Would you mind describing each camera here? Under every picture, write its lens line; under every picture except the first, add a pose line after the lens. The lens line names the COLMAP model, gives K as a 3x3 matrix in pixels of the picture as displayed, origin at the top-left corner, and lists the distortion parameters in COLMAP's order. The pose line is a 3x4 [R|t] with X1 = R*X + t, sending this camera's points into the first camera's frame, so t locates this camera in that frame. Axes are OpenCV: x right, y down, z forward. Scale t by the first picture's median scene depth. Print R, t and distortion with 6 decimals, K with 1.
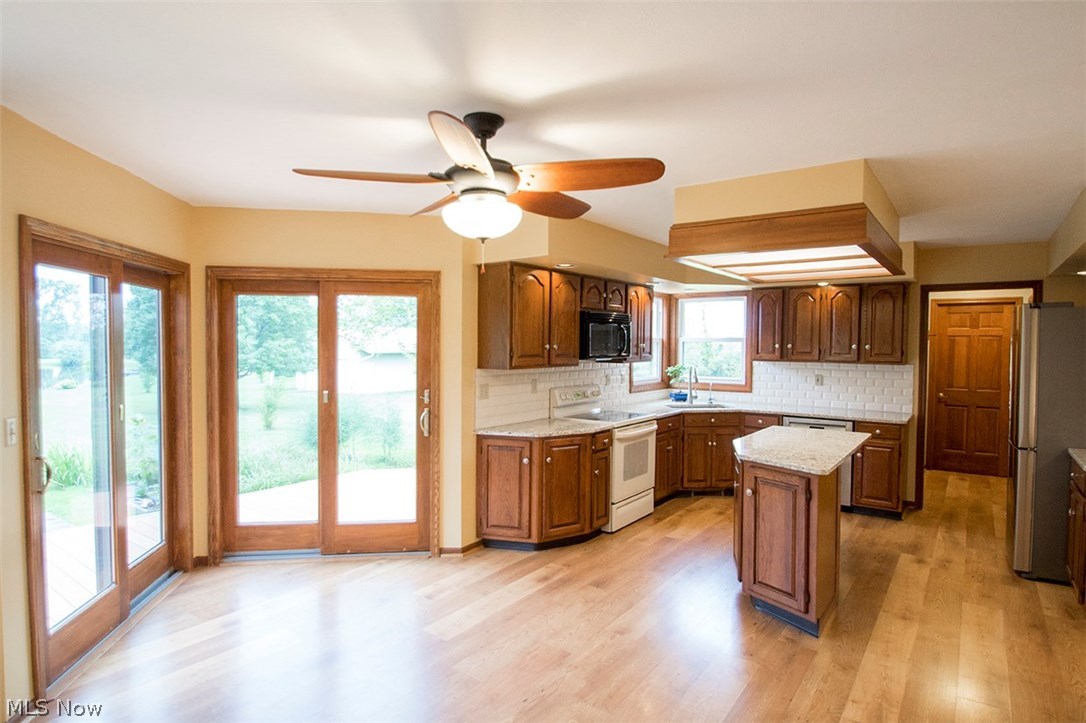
lens RADIAL K [[591.9, 0, 535.6], [0, 591.9, 360.7], [0, 0, 1]] dist [-0.003456, -0.019135]
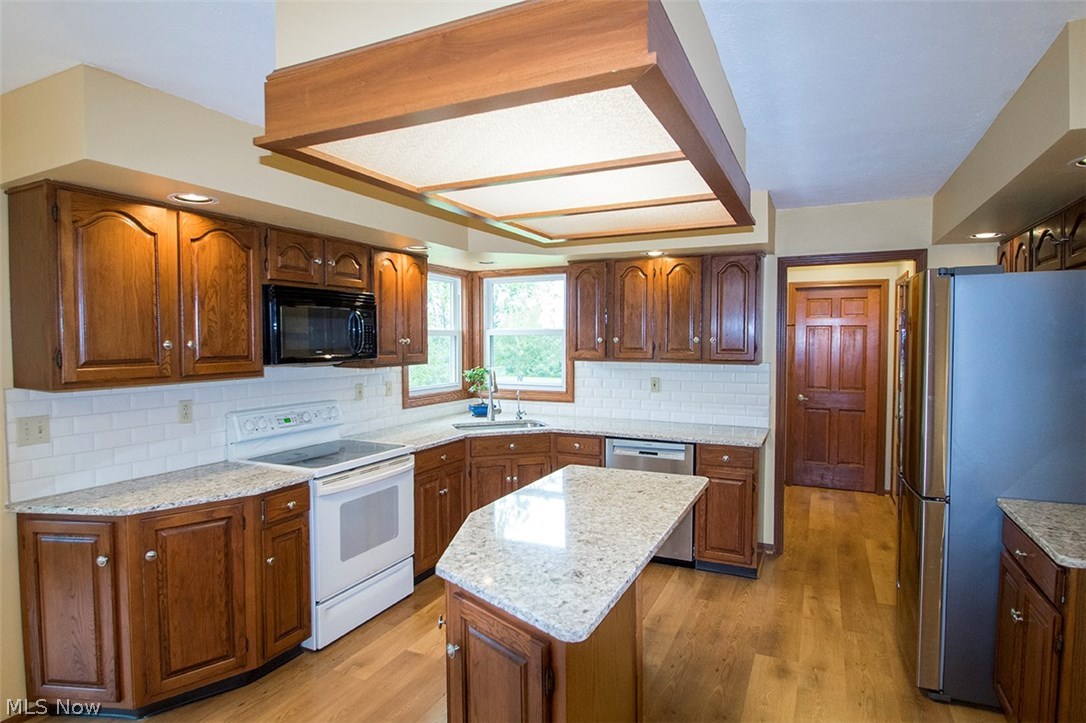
lens RADIAL K [[591.0, 0, 536.0], [0, 591.0, 359.7], [0, 0, 1]] dist [-0.021520, -0.000961]
pose [[0.981873, -0.014472, 0.188989, 0.246028], [0.013341, 0.999885, 0.007255, -0.008595], [-0.189072, -0.004603, 0.981952, 0.380238]]
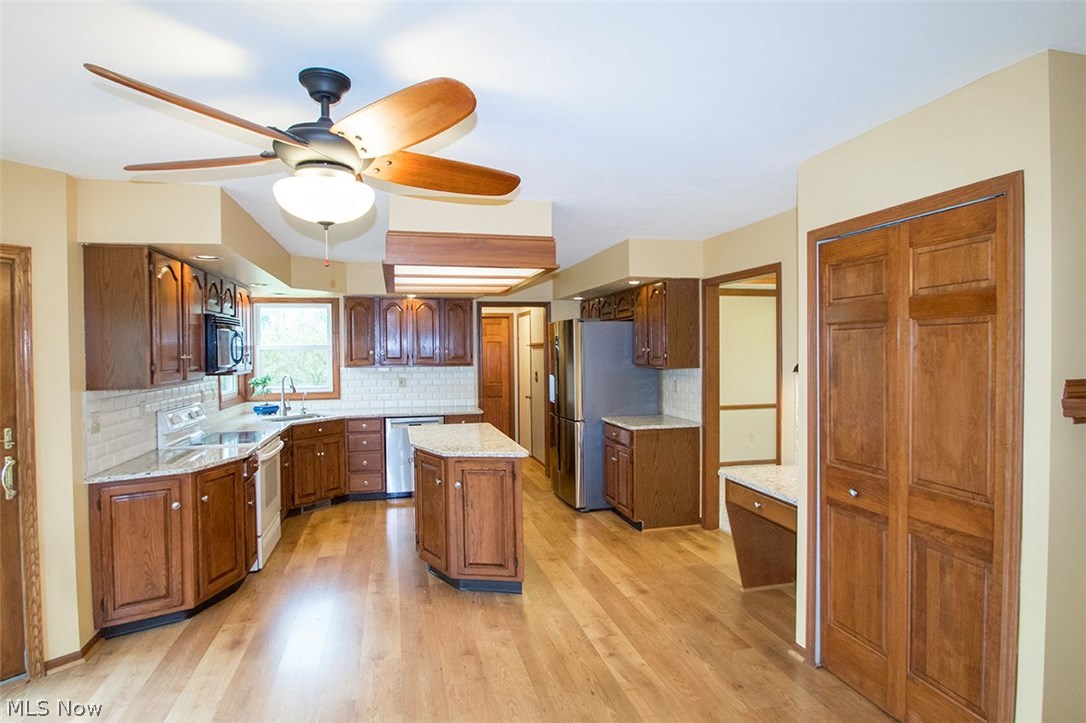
lens RADIAL K [[591.0, 0, 536.0], [0, 591.0, 359.7], [0, 0, 1]] dist [-0.021520, -0.000961]
pose [[0.636945, -0.026827, 0.770443, -0.273906], [0.038294, 0.999262, 0.003135, -0.005029], [-0.769958, 0.027507, 0.637502, 0.134611]]
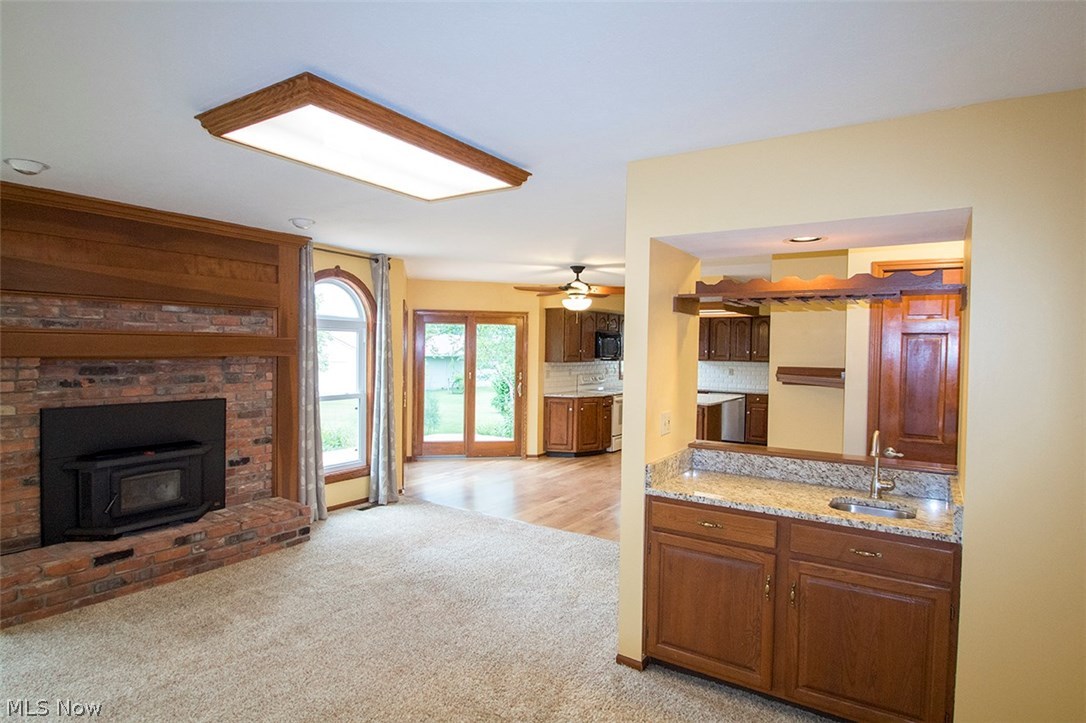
lens RADIAL K [[591.9, 0, 535.6], [0, 591.9, 360.7], [0, 0, 1]] dist [-0.003456, -0.019135]
pose [[0.998801, 0.006024, 0.048577, -0.207623], [-0.005612, 0.999947, -0.008620, 0.023771], [-0.048627, 0.008337, 0.998782, -0.858709]]
